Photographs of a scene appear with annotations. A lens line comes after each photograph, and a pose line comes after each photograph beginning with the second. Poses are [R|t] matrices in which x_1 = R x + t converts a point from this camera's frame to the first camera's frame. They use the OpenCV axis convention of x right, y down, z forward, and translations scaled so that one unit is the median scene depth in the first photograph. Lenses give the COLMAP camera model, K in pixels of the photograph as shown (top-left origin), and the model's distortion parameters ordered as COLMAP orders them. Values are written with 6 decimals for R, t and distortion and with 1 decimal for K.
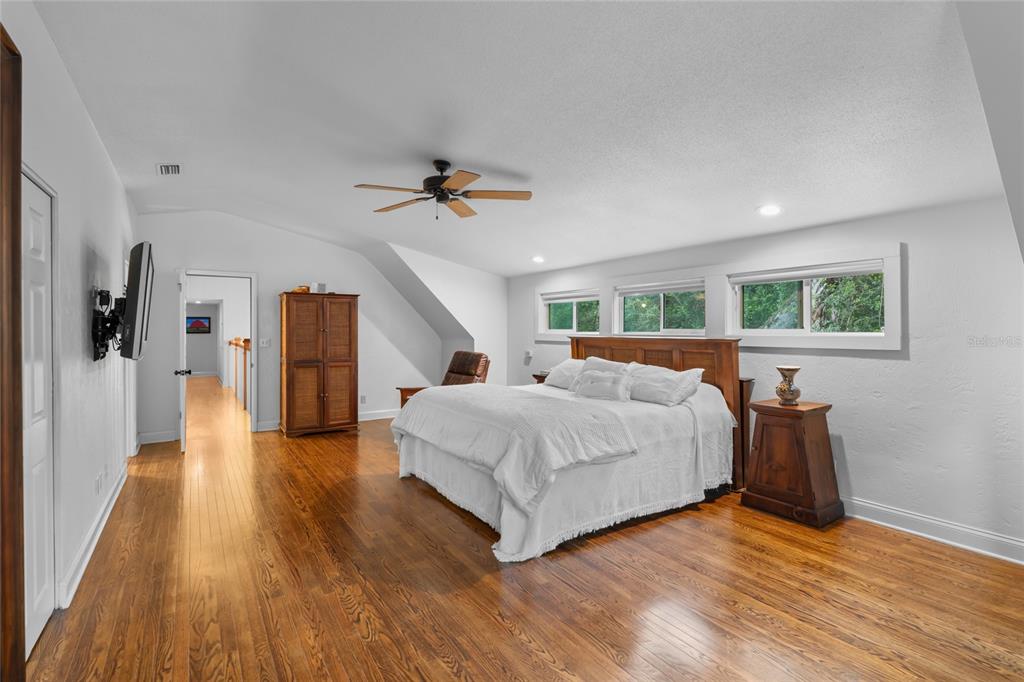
lens RADIAL K [[462.8, 0, 508.2], [0, 462.8, 330.9], [0, 0, 1]] dist [-0.001152, 0.000892]
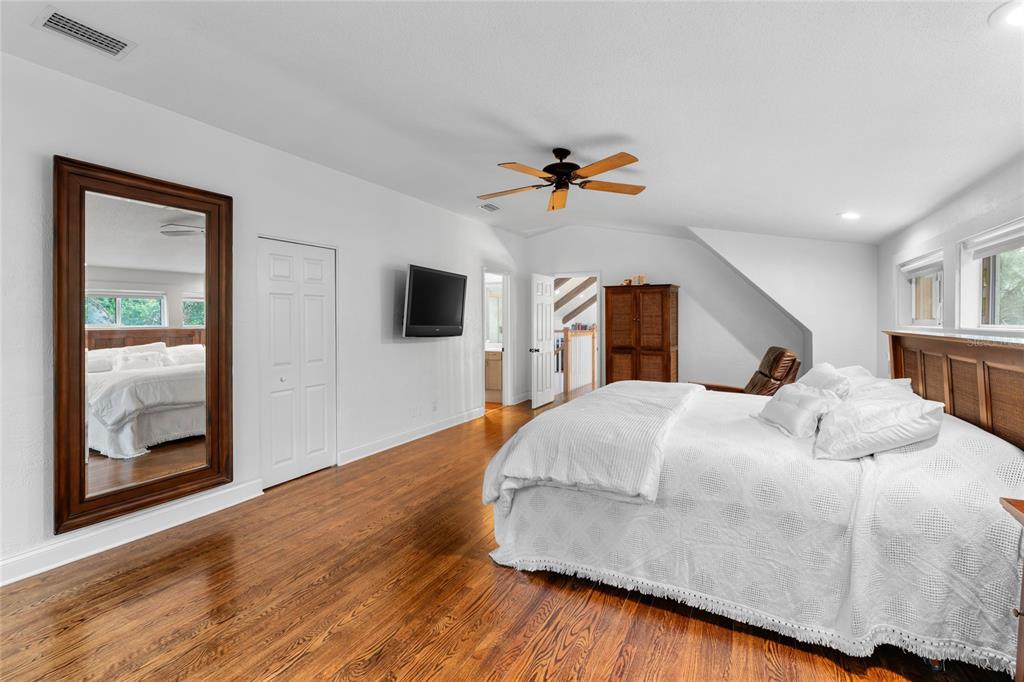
lens RADIAL K [[461.2, 0, 539.8], [0, 461.2, 319.8], [0, 0, 1]] dist [0.005396, -0.000382]
pose [[0.524888, 0.003037, -0.851166, 0.730051], [-0.004721, 0.999989, 0.000657, -0.002127], [0.851158, 0.003674, 0.524897, 0.476736]]
